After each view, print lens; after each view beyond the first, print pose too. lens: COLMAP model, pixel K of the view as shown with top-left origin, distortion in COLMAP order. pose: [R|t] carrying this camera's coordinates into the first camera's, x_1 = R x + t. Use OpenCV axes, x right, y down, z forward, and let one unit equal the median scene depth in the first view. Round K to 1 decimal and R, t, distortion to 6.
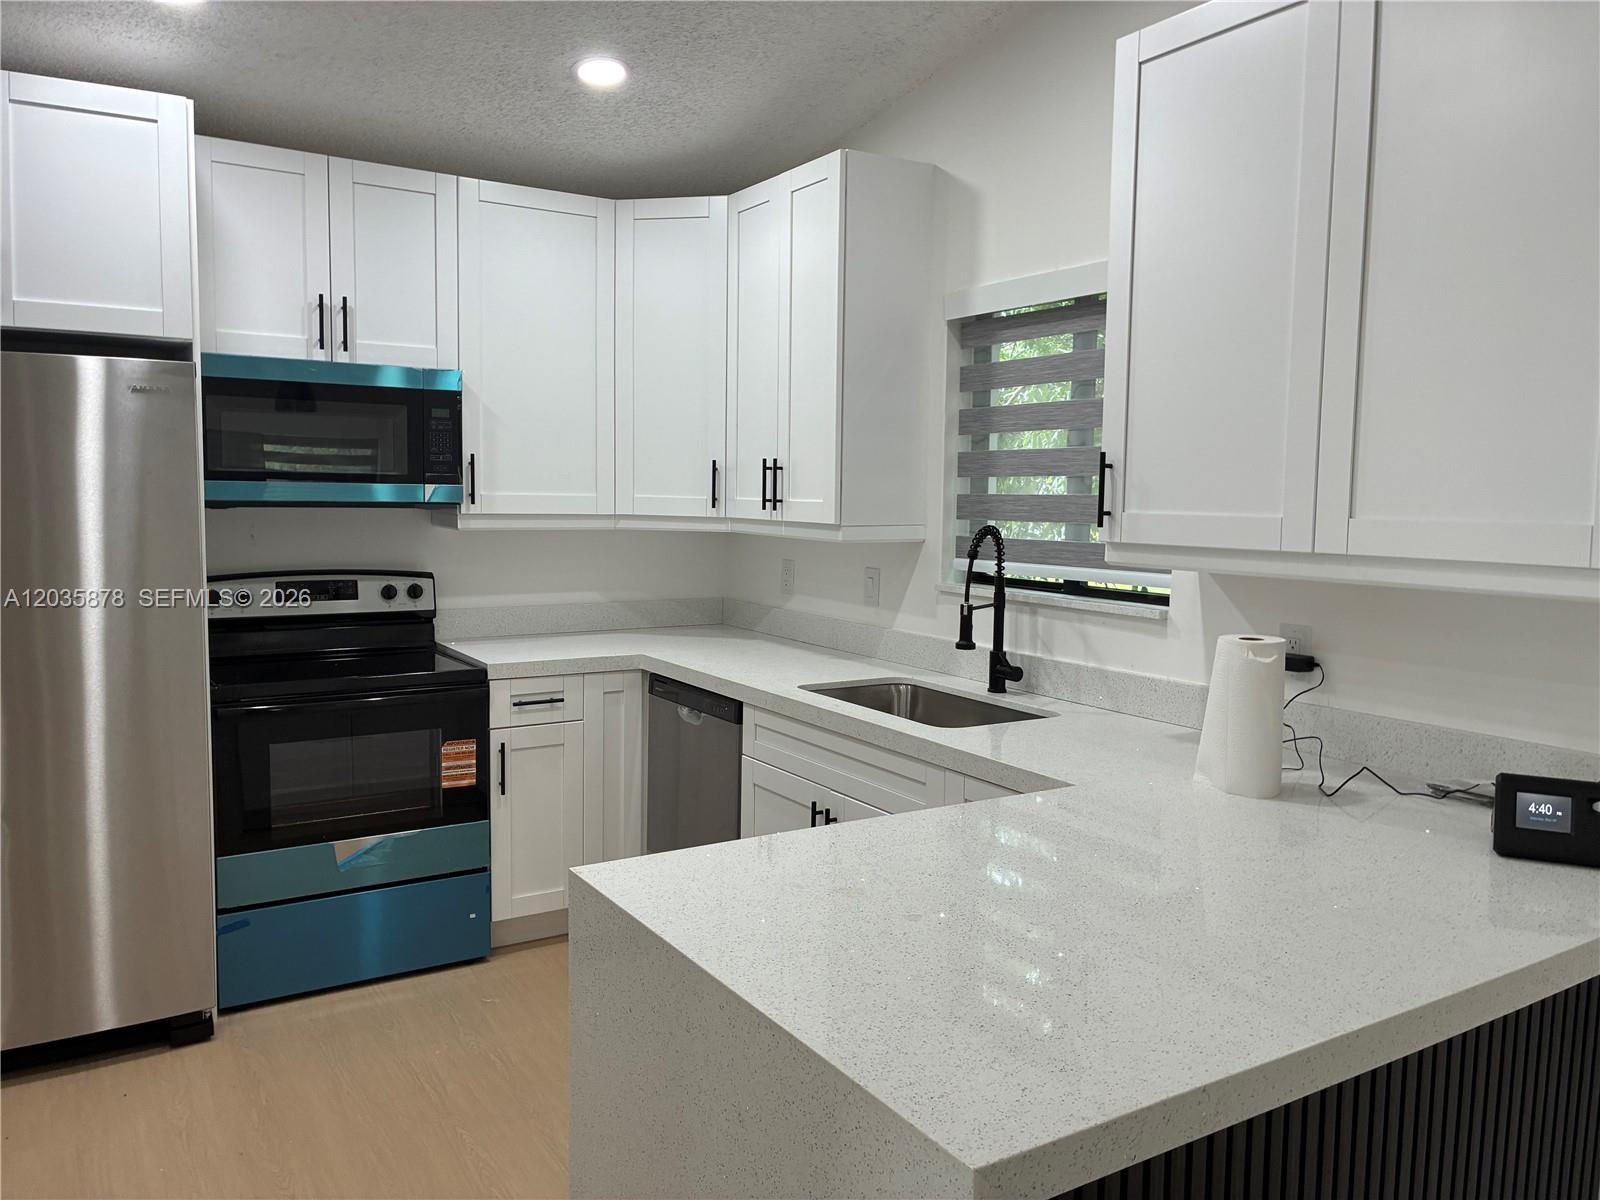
lens RADIAL K [[1190.6, 0, 800.0], [0, 1190.6, 600.0], [0, 0, 1]] dist [0.059104, -0.094184]
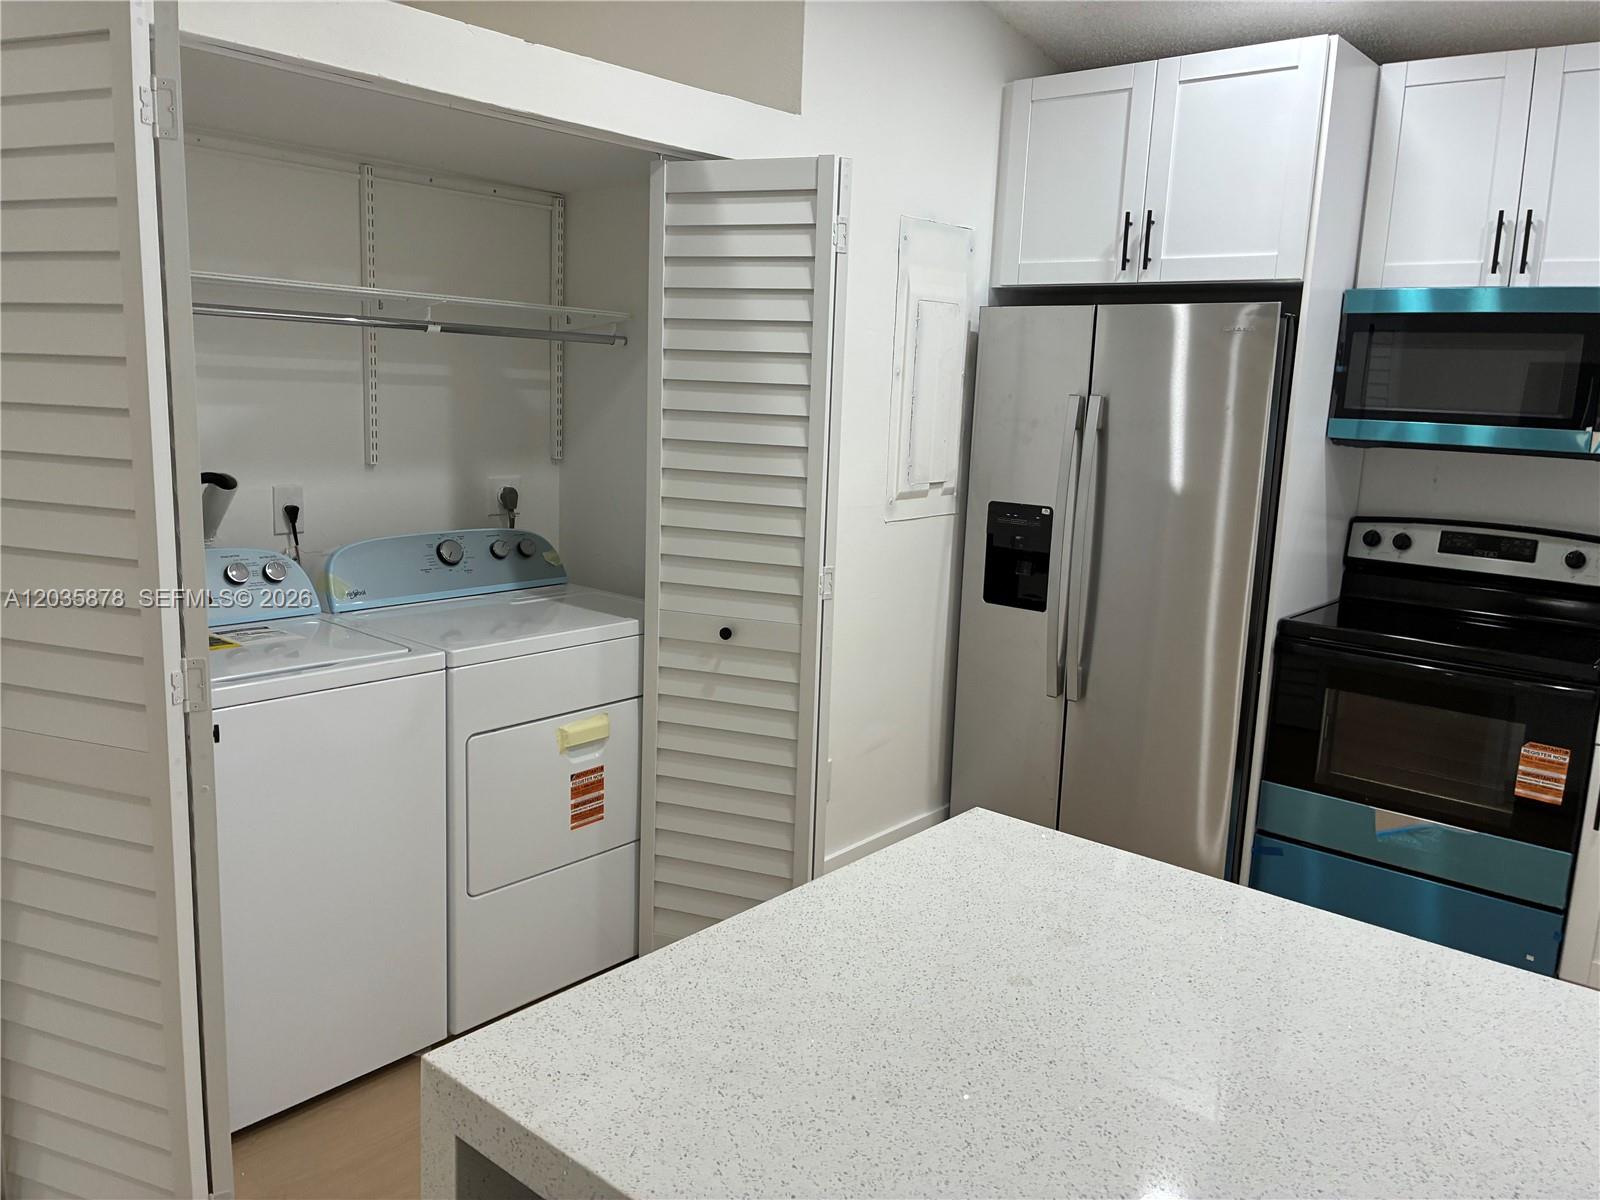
lens RADIAL K [[1179.6, 0, 800.0], [0, 1179.6, 600.0], [0, 0, 1]] dist [0.032831, -0.074858]
pose [[0.280340, 0.162182, -0.946101, 0.319652], [-0.121631, 0.983681, 0.132583, -0.024863], [0.952163, 0.077907, 0.295492, 0.272922]]
